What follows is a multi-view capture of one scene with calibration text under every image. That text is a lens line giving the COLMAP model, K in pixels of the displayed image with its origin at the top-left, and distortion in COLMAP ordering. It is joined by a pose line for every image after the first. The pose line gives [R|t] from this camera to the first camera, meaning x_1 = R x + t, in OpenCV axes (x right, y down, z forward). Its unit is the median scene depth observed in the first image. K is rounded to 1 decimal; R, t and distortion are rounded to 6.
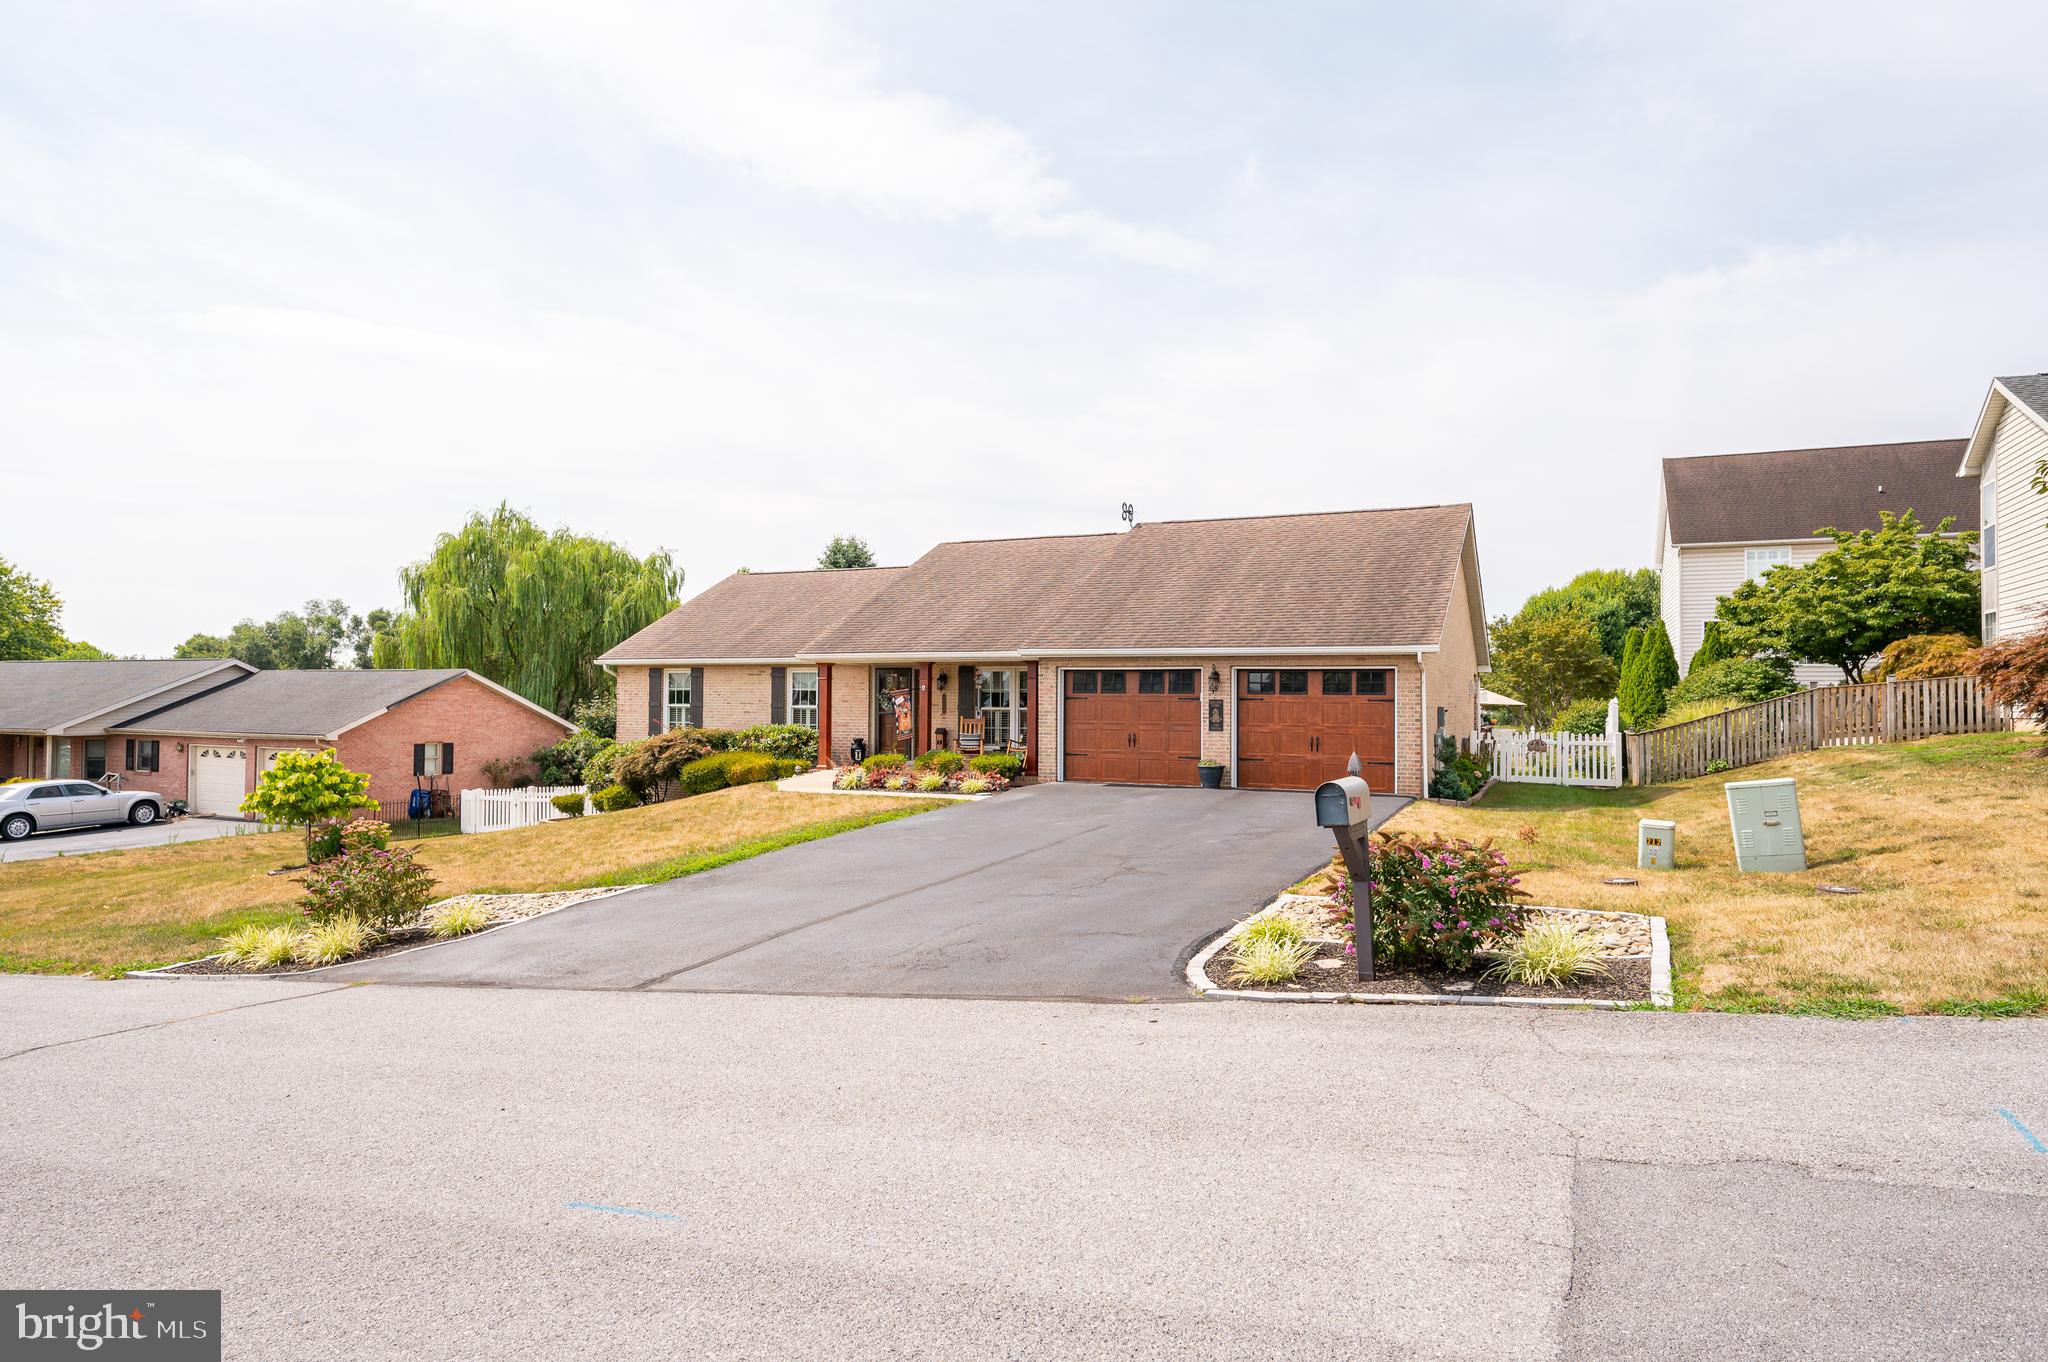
lens RADIAL K [[1203.9, 0, 1024.0], [0, 1203.9, 681.0], [0, 0, 1]] dist [-0.002868, -0.000371]
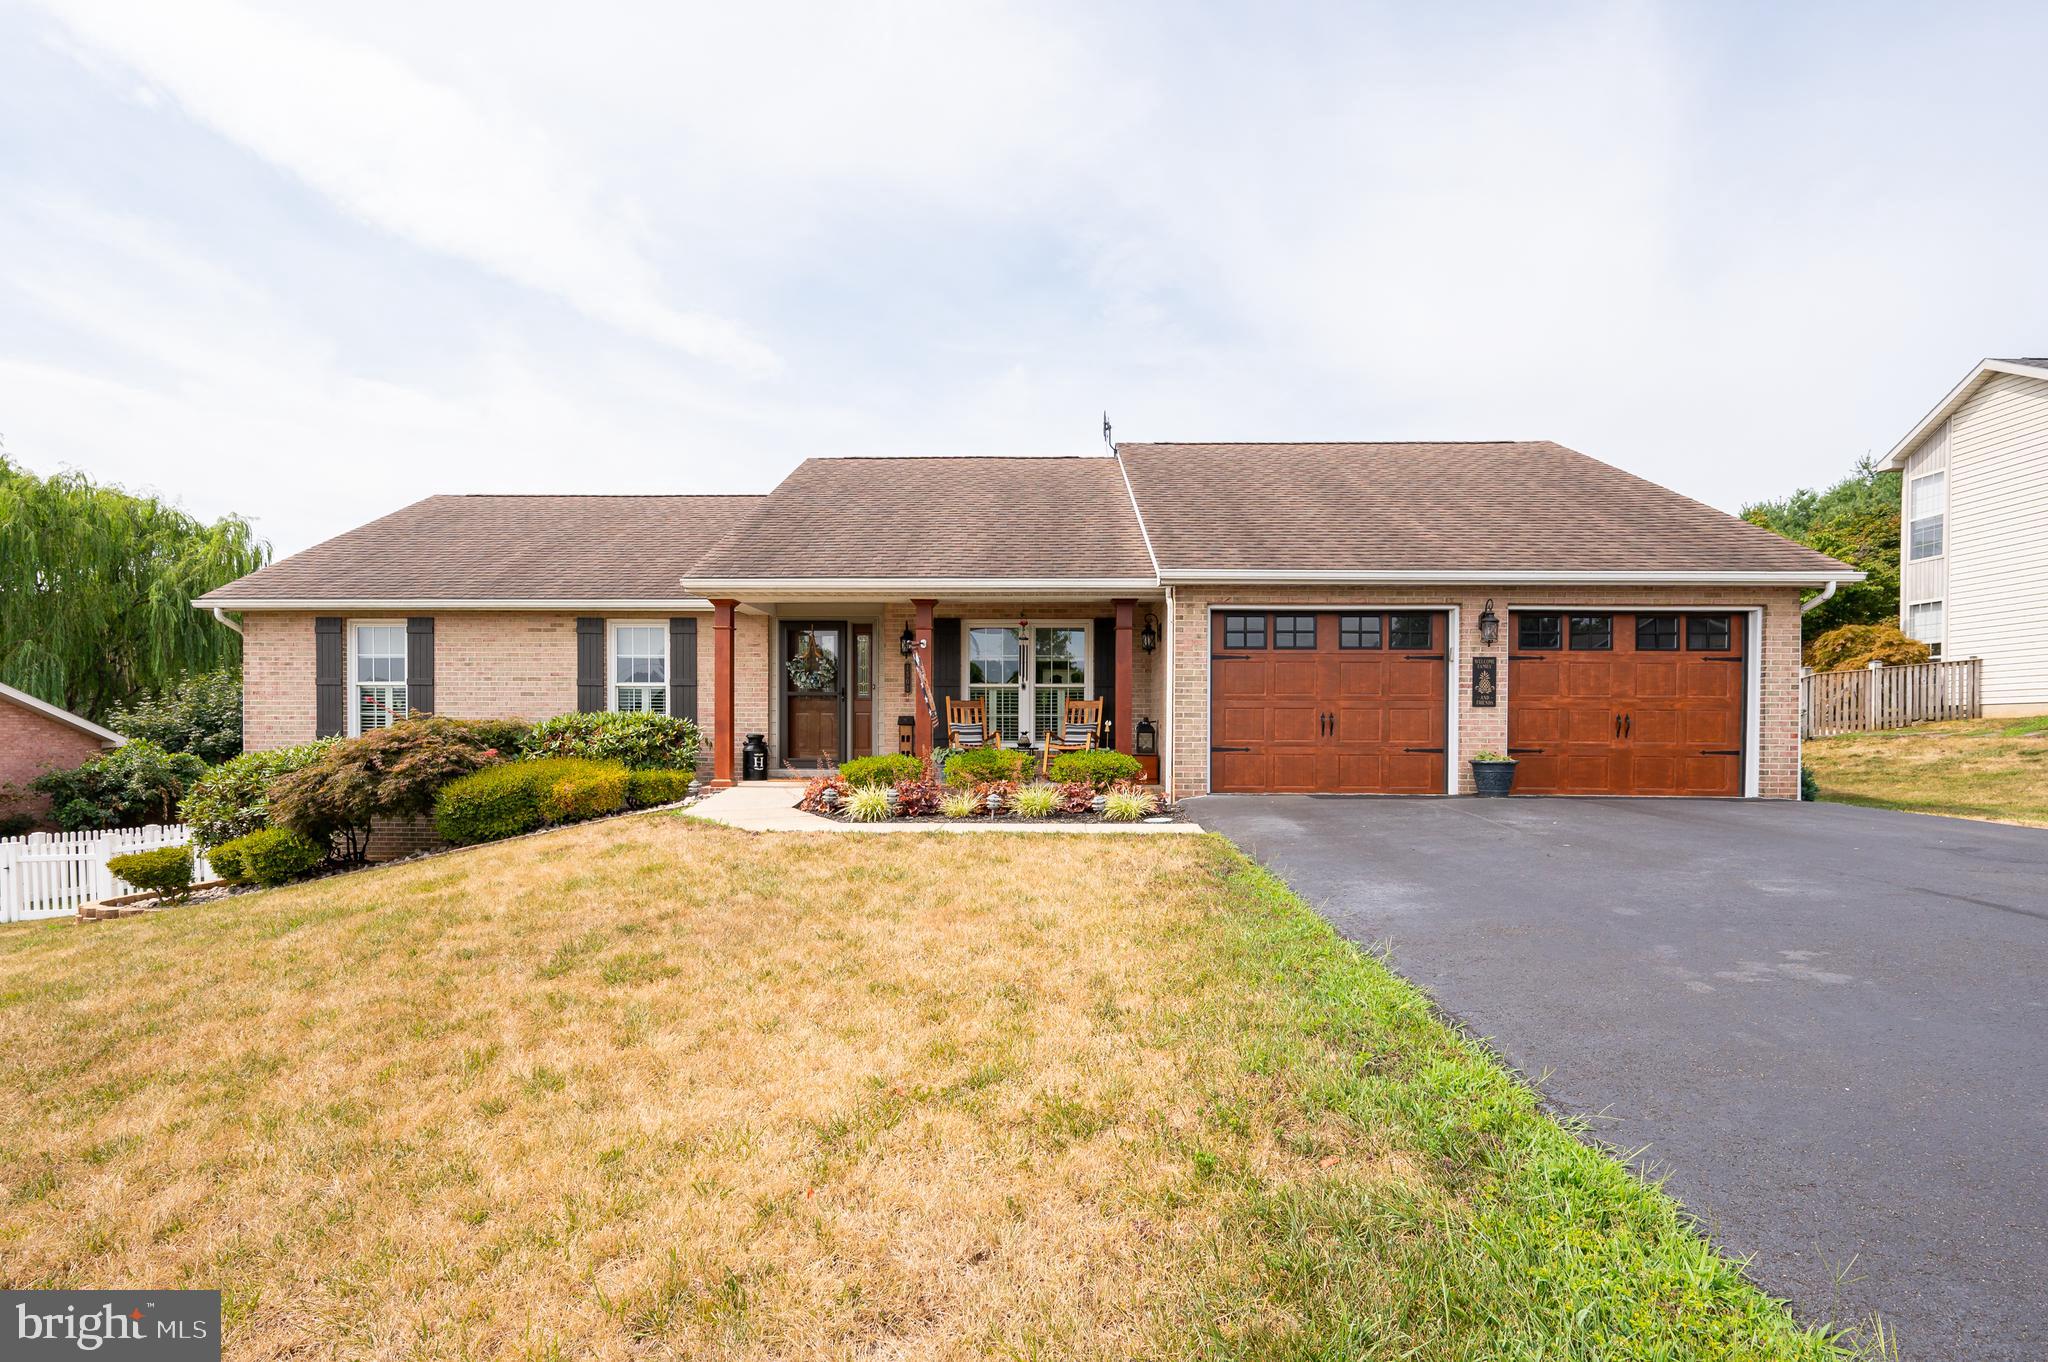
lens RADIAL K [[997.0, 0, 1022.3], [0, 997.0, 736.9], [0, 0, 1]] dist [-0.001645, -0.000227]
pose [[0.918032, -0.006428, 0.396454, -0.213547], [-0.003927, 0.999672, 0.025303, 0.035479], [-0.396487, -0.024786, 0.917706, 0.484172]]
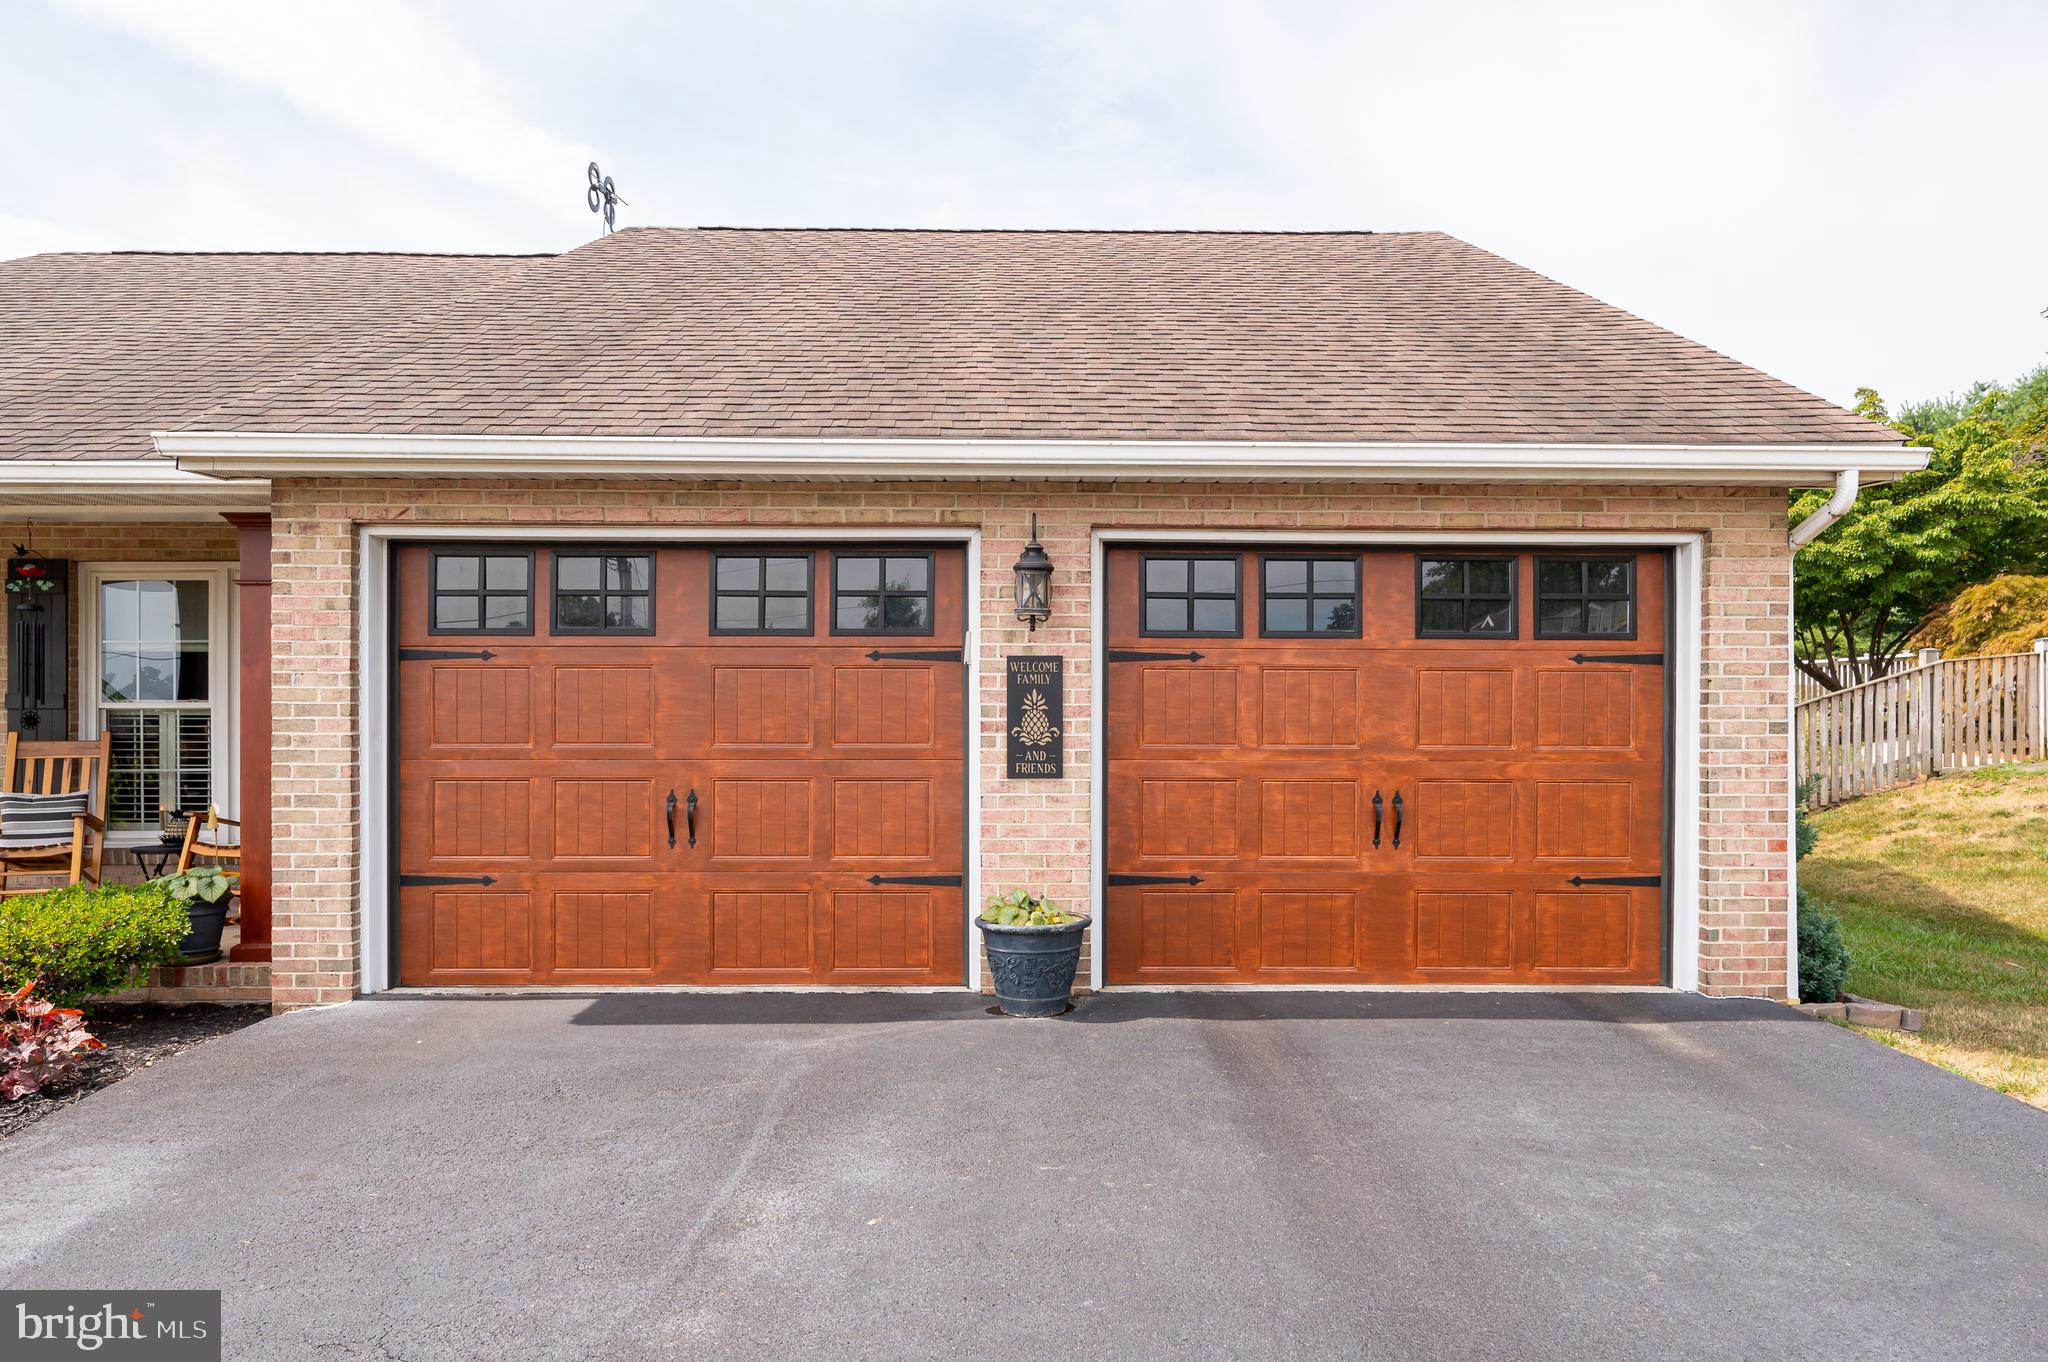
lens RADIAL K [[1337.9, 0, 1053.1], [0, 1337.9, 709.8], [0, 0, 1]] dist [-0.001197, 0.000347]
pose [[0.899494, -0.005556, 0.436898, 0.030043], [-0.001527, 0.999873, 0.015859, 0.017615], [-0.436930, -0.014932, 0.899371, 0.583737]]
